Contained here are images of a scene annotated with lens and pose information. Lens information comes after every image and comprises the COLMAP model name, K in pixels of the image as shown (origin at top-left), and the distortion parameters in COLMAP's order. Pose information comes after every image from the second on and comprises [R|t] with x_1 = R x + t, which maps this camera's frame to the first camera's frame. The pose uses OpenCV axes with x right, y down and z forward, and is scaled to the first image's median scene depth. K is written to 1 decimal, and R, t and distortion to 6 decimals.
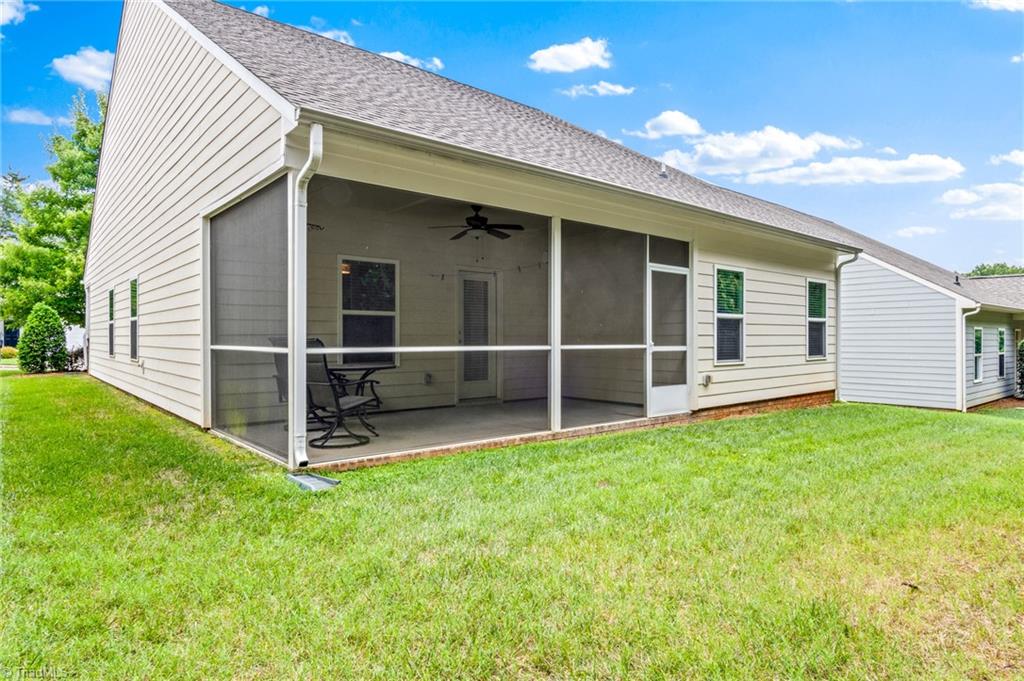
lens RADIAL K [[597.3, 0, 512.0], [0, 597.3, 340.5], [0, 0, 1]] dist [-0.001185, -0.000220]
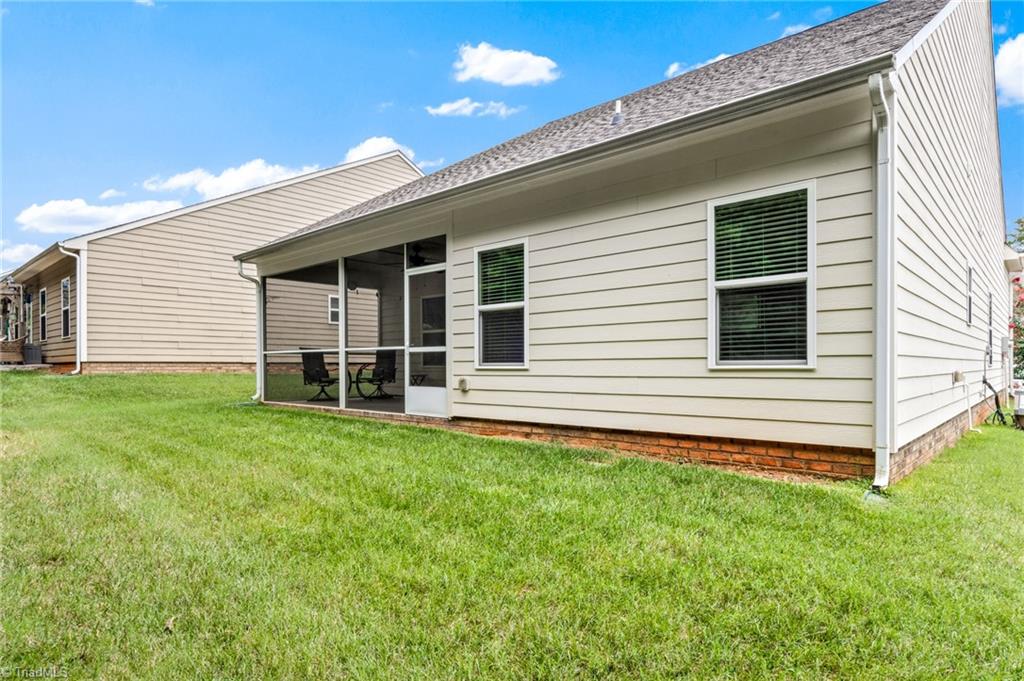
lens RADIAL K [[568.1, 0, 539.6], [0, 568.1, 330.8], [0, 0, 1]] dist [0.002770, 0.000349]
pose [[0.157890, -0.020684, -0.987240, 1.194686], [0.038718, 0.999141, -0.014742, 0.003614], [0.986697, -0.035896, 0.158555, 1.007656]]
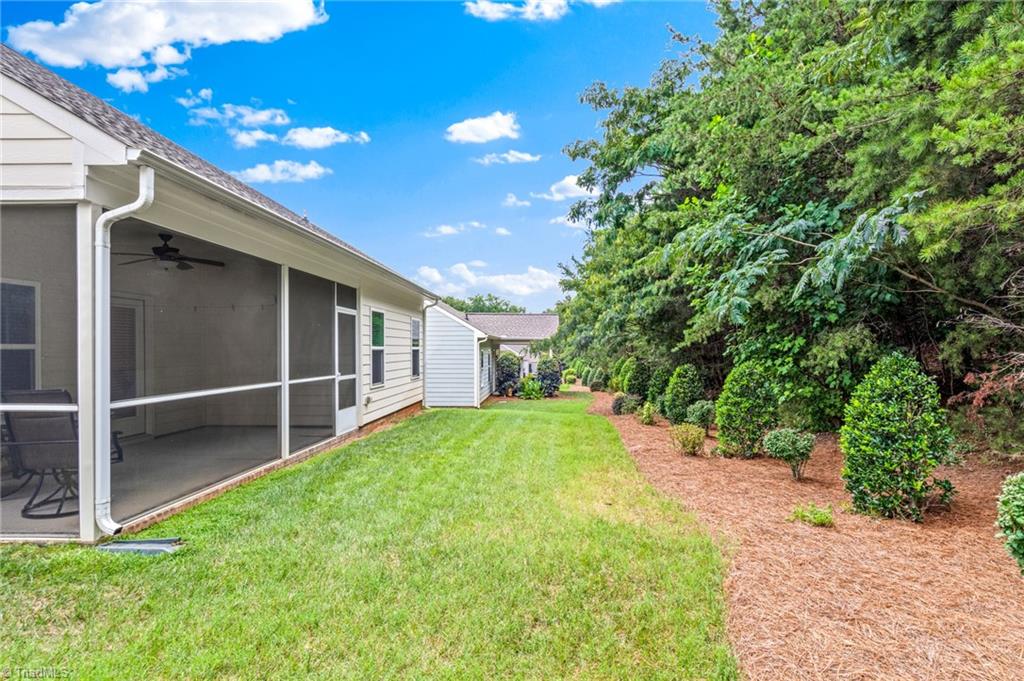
lens RADIAL K [[551.4, 0, 533.2], [0, 551.4, 347.6], [0, 0, 1]] dist [-0.000981, 0.000166]
pose [[0.667207, 0.002768, 0.744868, -0.305296], [0.003073, 0.999974, -0.006469, -0.036753], [-0.744866, 0.006605, 0.667181, -0.021129]]
